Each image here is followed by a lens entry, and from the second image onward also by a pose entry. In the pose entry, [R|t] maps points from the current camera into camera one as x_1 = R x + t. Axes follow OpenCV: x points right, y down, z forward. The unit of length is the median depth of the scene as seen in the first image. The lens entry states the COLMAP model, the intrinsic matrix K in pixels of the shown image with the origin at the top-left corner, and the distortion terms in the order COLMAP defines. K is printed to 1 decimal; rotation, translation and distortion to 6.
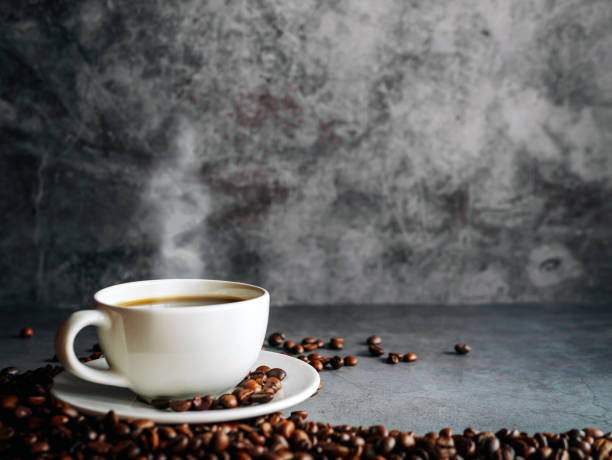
lens RADIAL K [[954.7, 0, 303.1], [0, 954.7, 225.5], [0, 0, 1]] dist [0.018343, 0.000000]
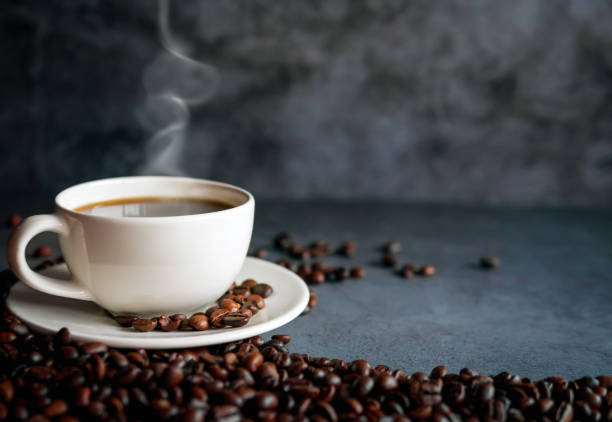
lens RADIAL K [[1010.5, 0, 309.3], [0, 1010.5, 214.2], [0, 0, 1]] dist [0.022176, 0.000000]
pose [[0.996342, 0.041329, -0.074798, 0.060260], [-0.031210, 0.990795, 0.131727, -0.028755], [0.079554, -0.128911, 0.988460, 0.058543]]
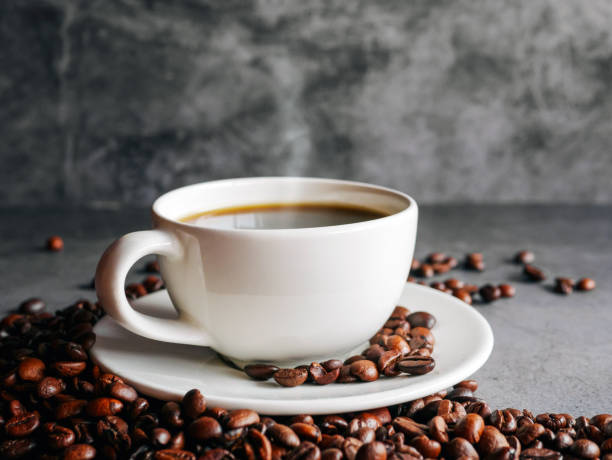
lens RADIAL K [[954.7, 0, 296.7], [0, 954.7, 225.9], [0, 0, 1]] dist [0.018343, 0.000000]
pose [[0.999452, 0.001854, -0.033057, -0.067667], [0.002375, 0.991843, 0.127442, 0.002396], [0.033024, -0.127451, 0.991295, 0.242167]]
